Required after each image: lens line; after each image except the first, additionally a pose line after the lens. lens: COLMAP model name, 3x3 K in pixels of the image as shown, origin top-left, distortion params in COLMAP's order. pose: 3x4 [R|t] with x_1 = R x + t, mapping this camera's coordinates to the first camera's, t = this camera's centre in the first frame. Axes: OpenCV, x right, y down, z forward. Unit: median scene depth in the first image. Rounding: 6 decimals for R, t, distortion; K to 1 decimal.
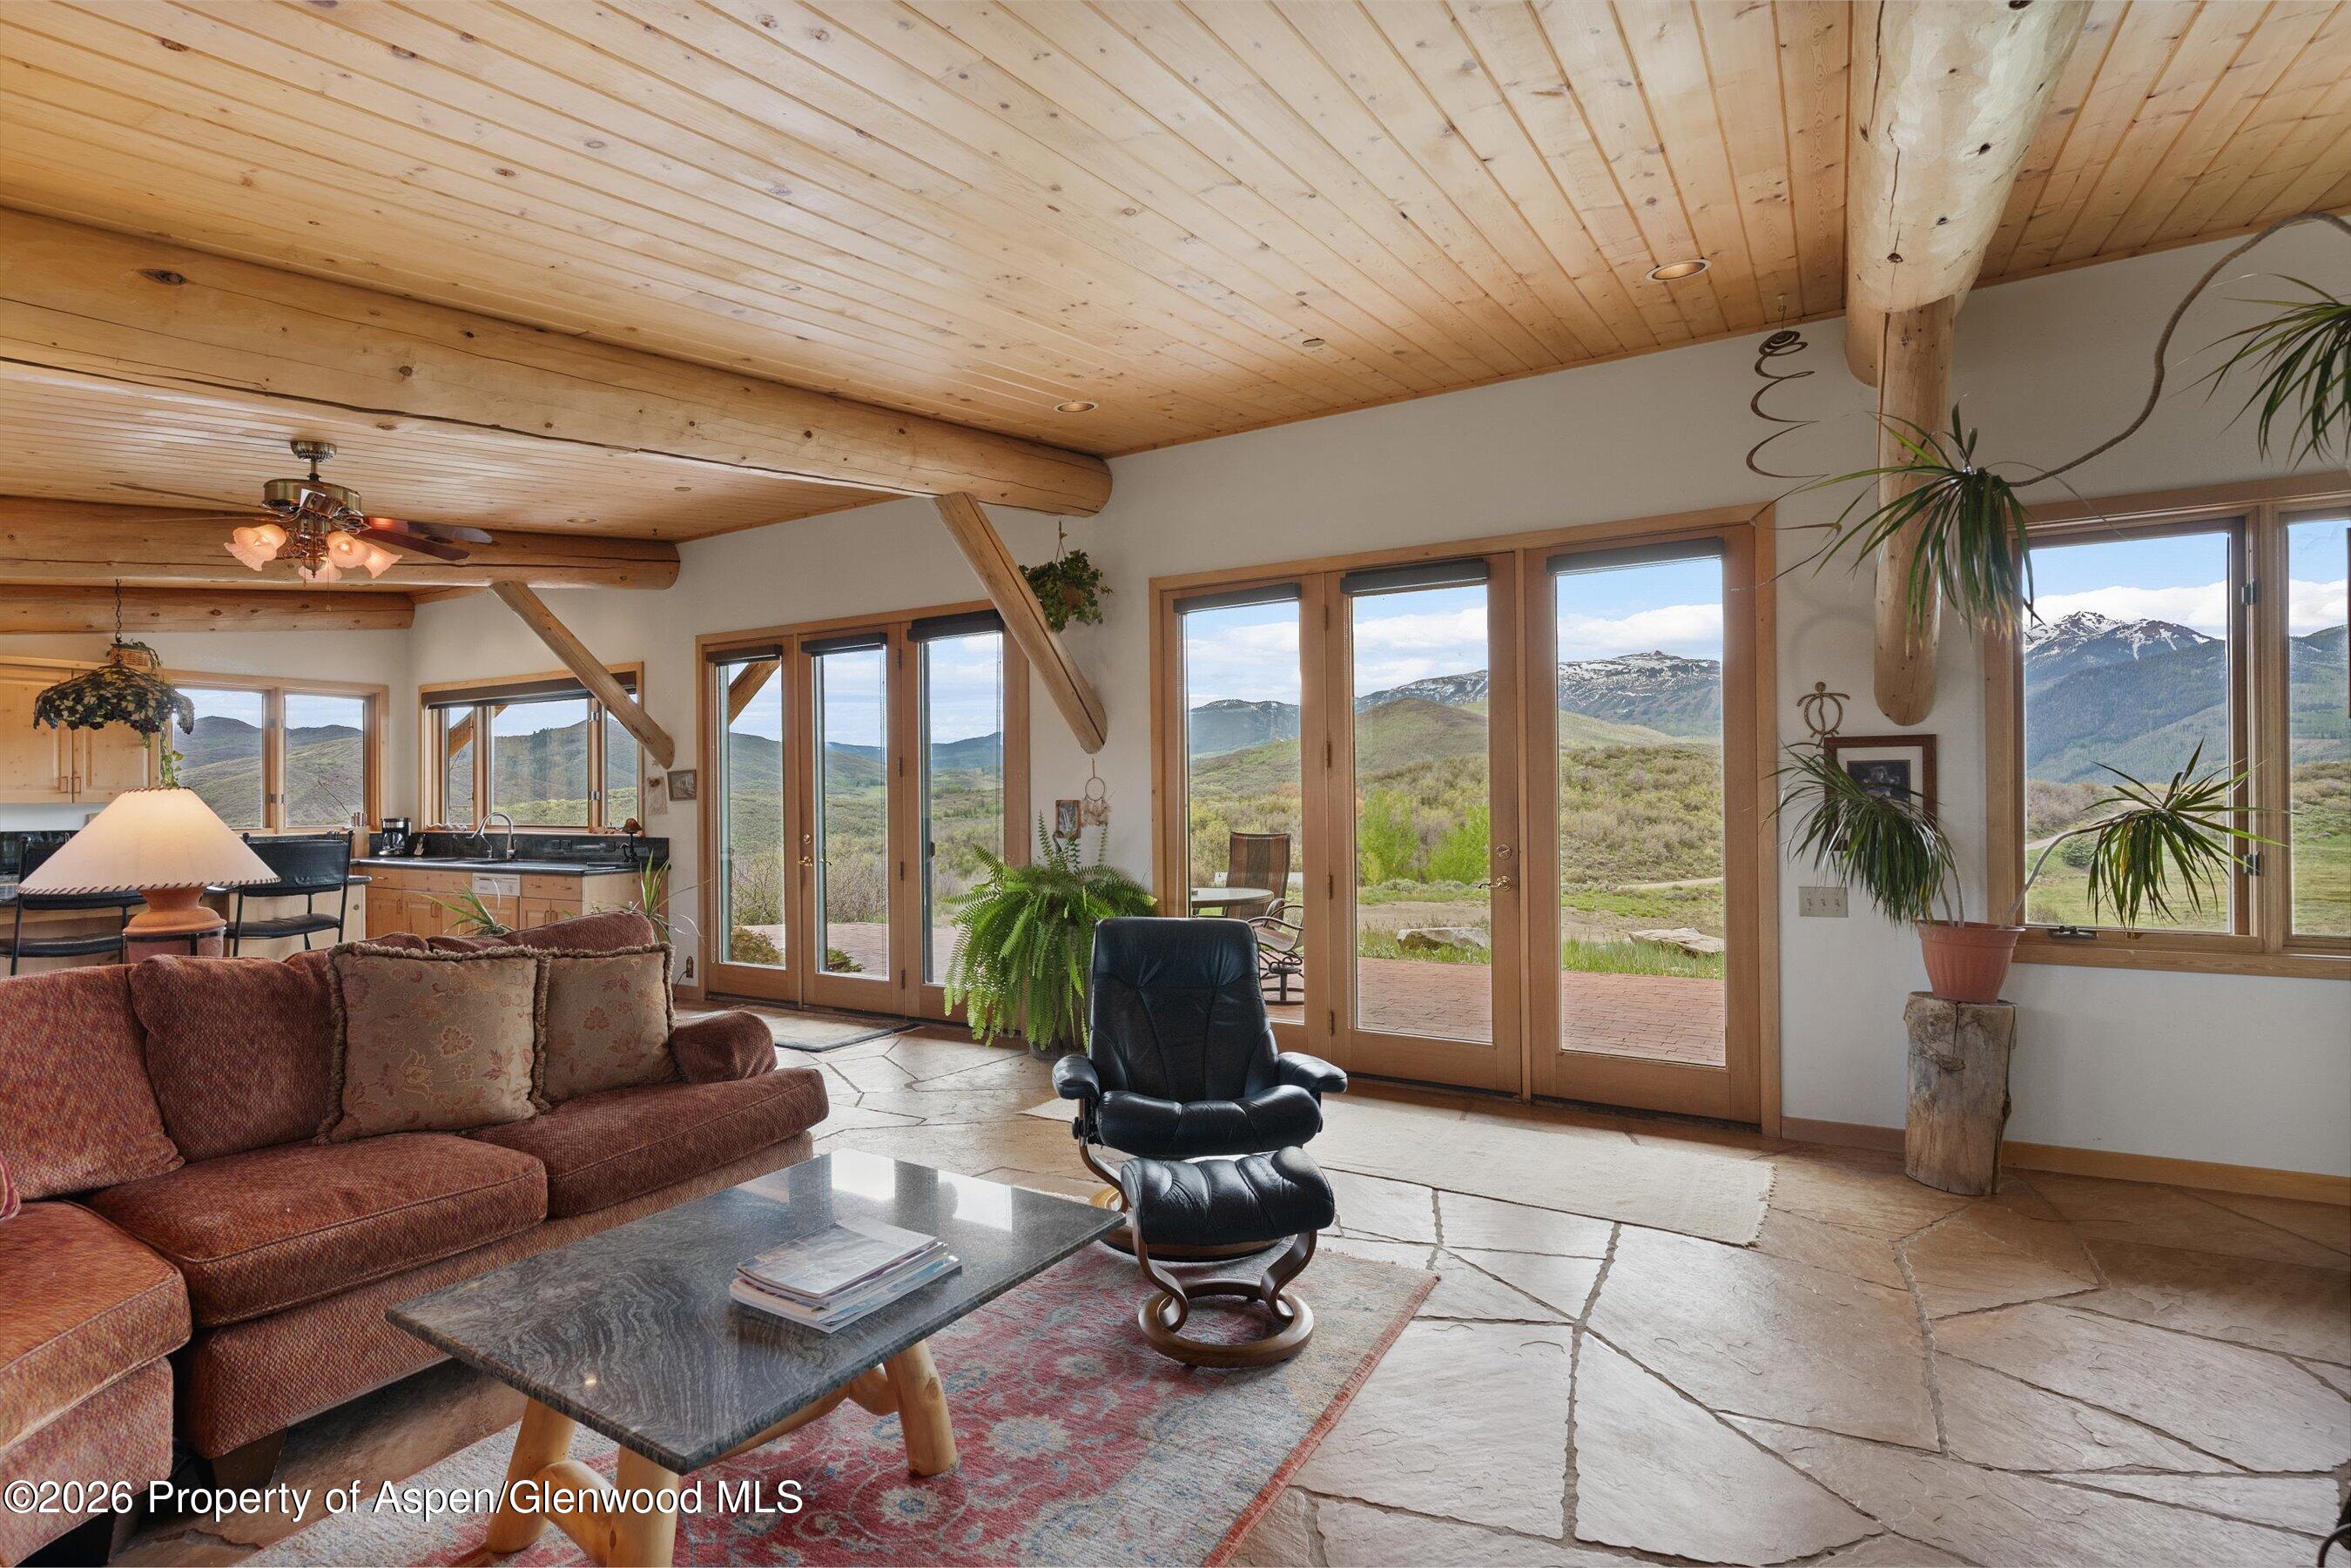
lens RADIAL K [[1124.6, 0, 1183.5], [0, 1124.6, 783.7], [0, 0, 1]] dist [-0.004541, 0.005974]
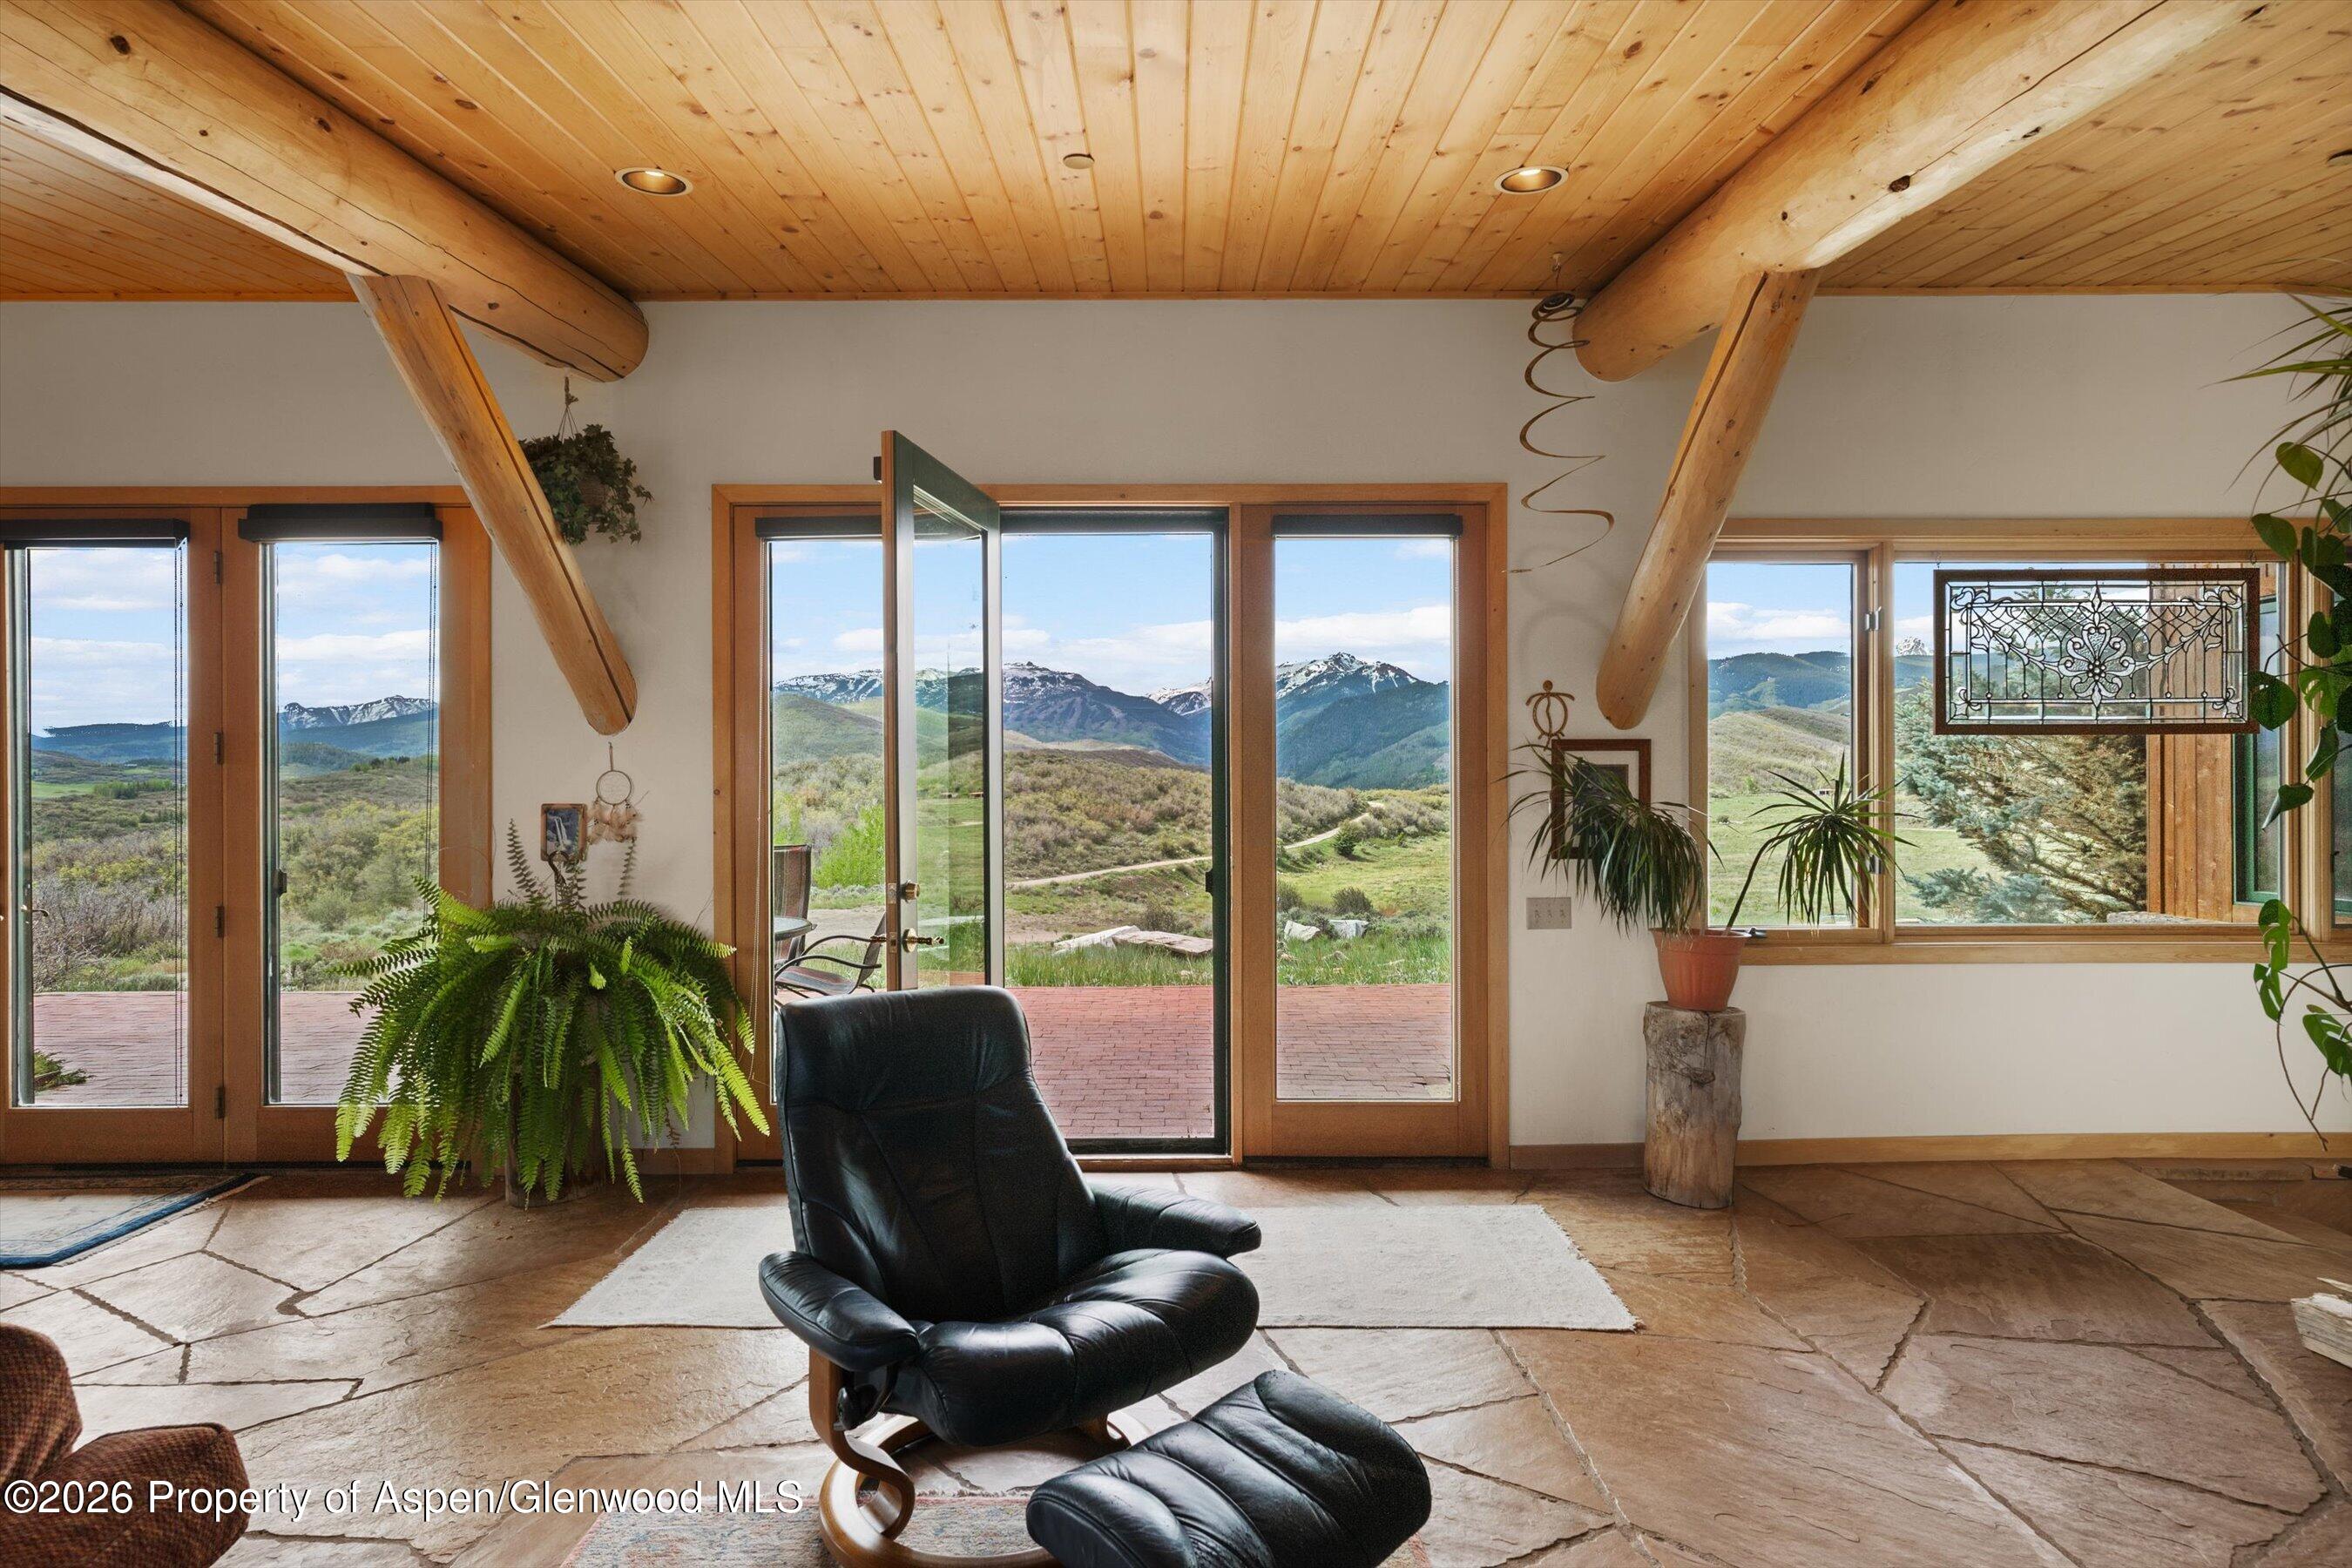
lens RADIAL K [[1125.2, 0, 1183.5], [0, 1125.2, 787.1], [0, 0, 1]] dist [-0.004541, 0.005974]
pose [[0.859614, 0.008204, 0.510877, -0.100082], [-0.009445, 0.999955, -0.000165, 0.001118], [-0.510856, -0.004684, 0.859654, 0.190976]]
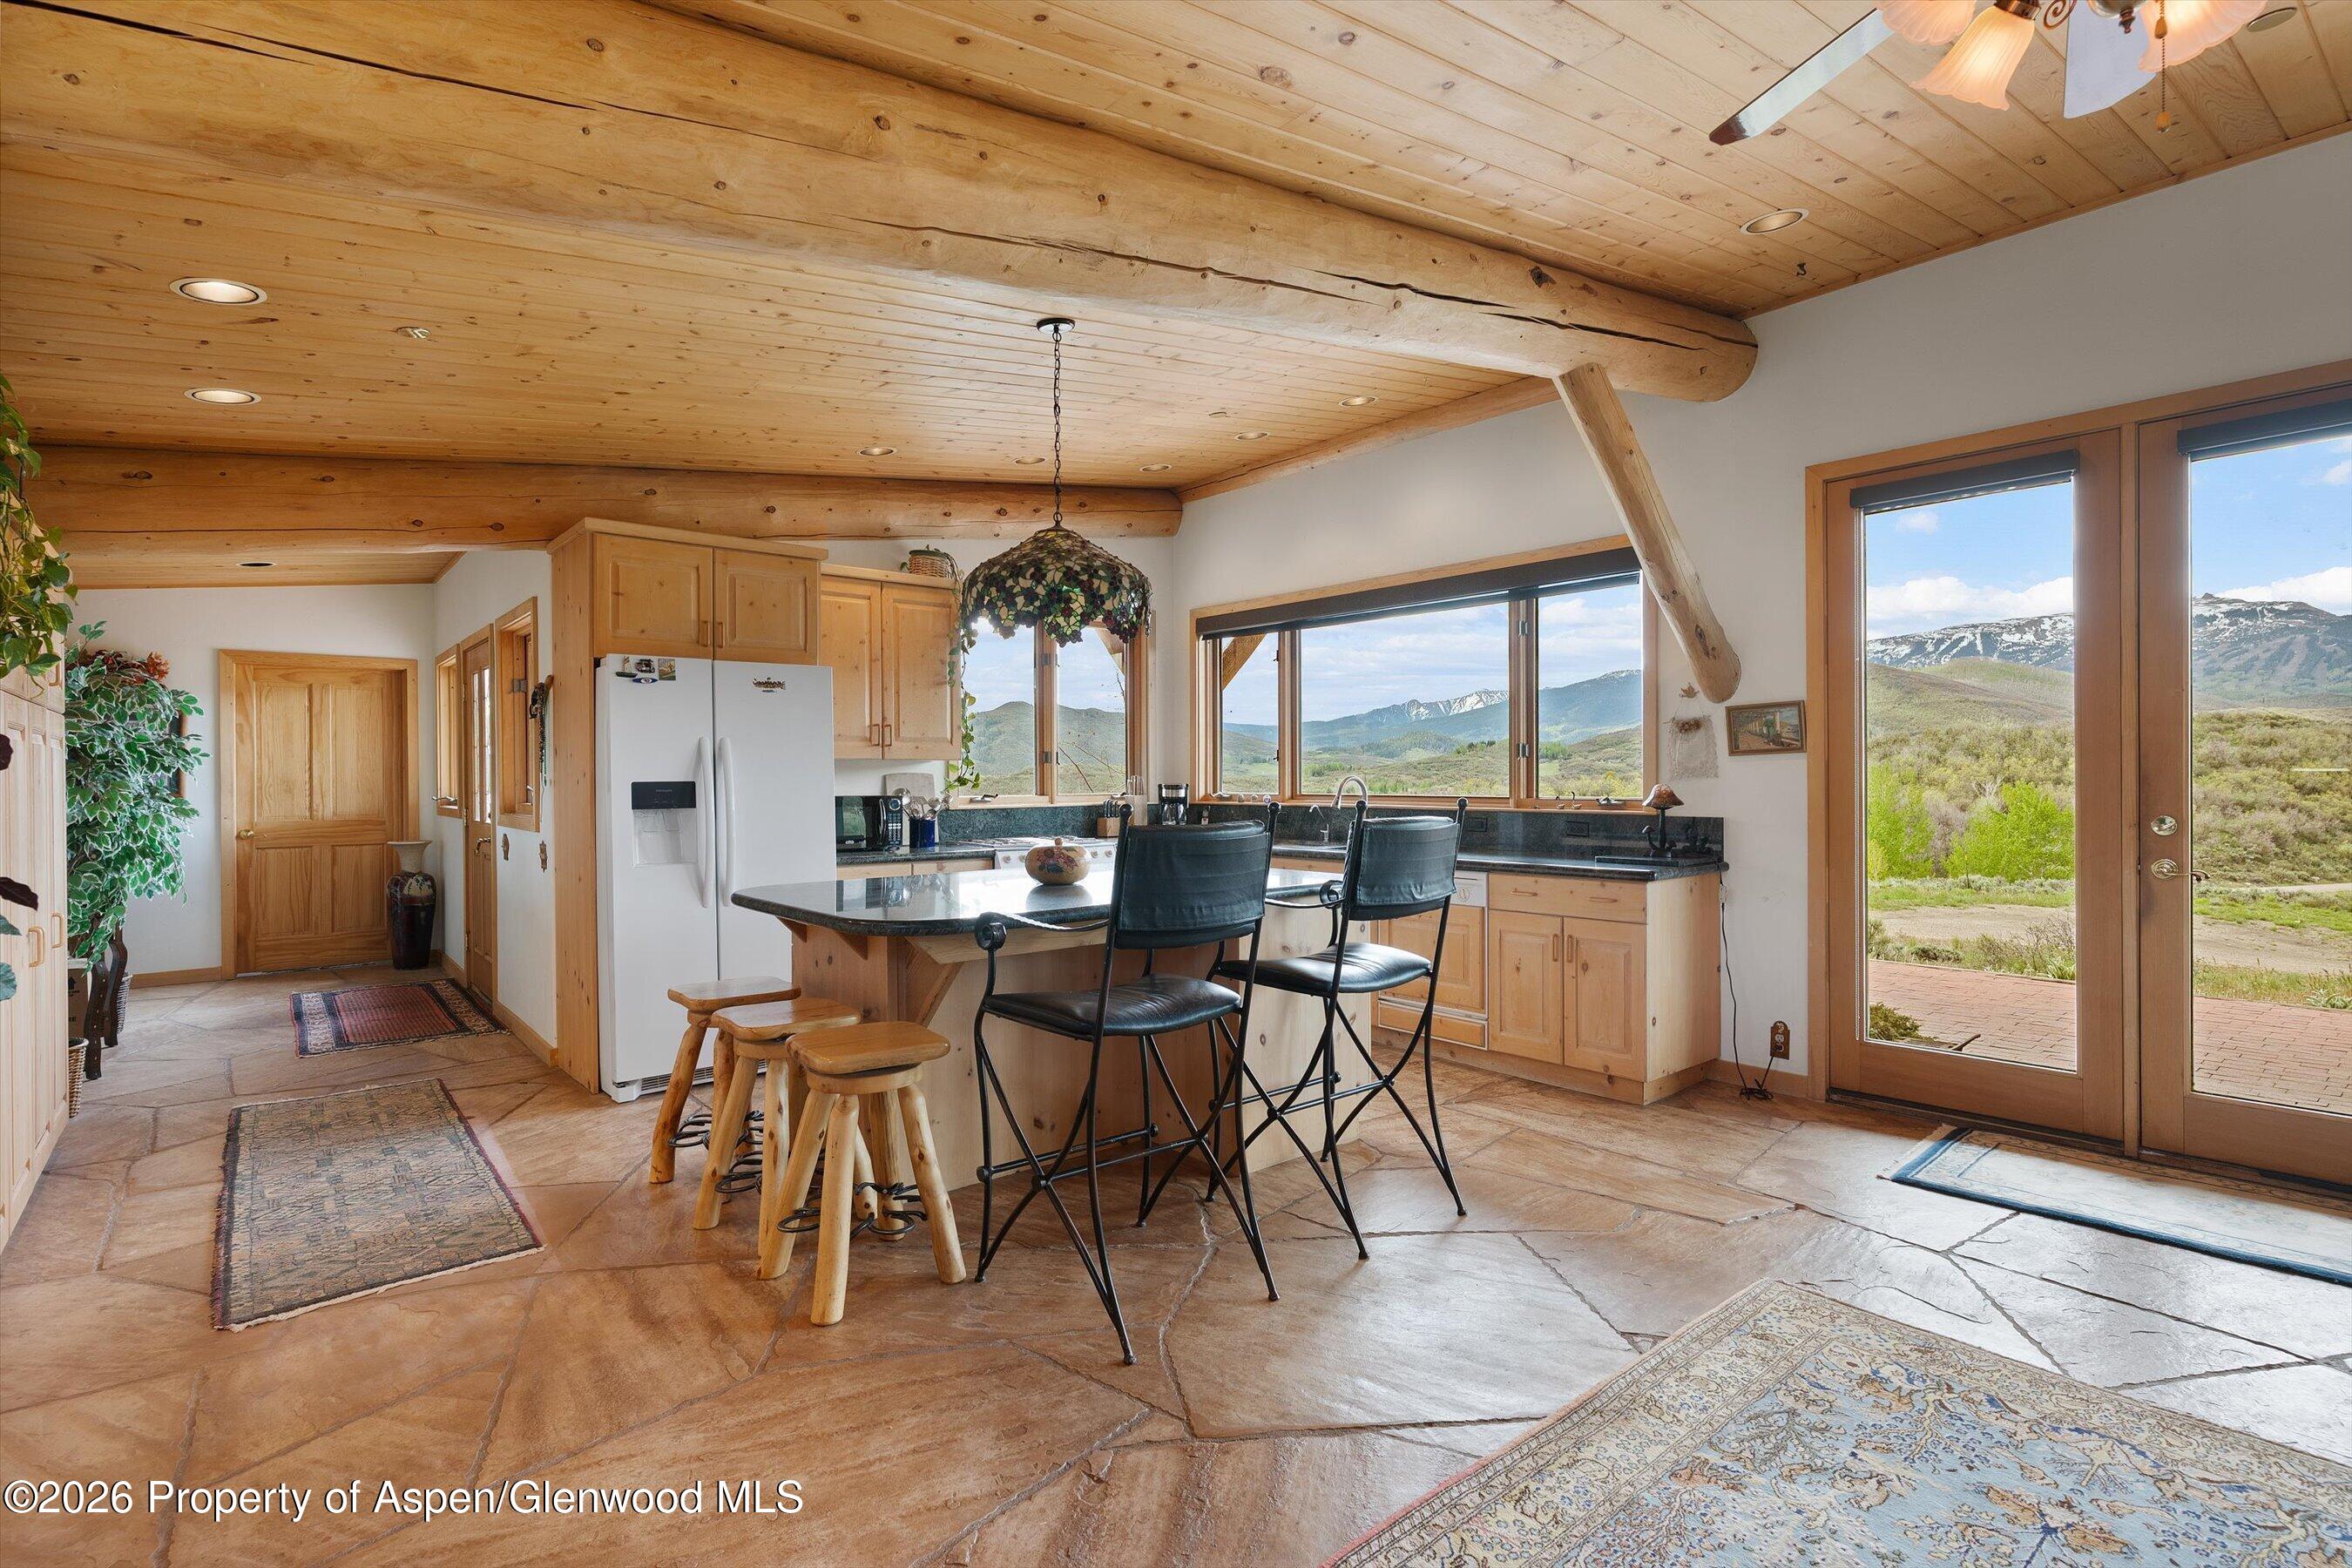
lens RADIAL K [[1125.2, 0, 1178.4], [0, 1125.2, 781.0], [0, 0, 1]] dist [-0.004541, 0.005974]
pose [[0.942888, 0.005352, -0.333068, -0.535881], [0.000700, 0.999837, 0.018049, 0.017845], [0.333110, -0.017251, 0.942730, 0.344966]]
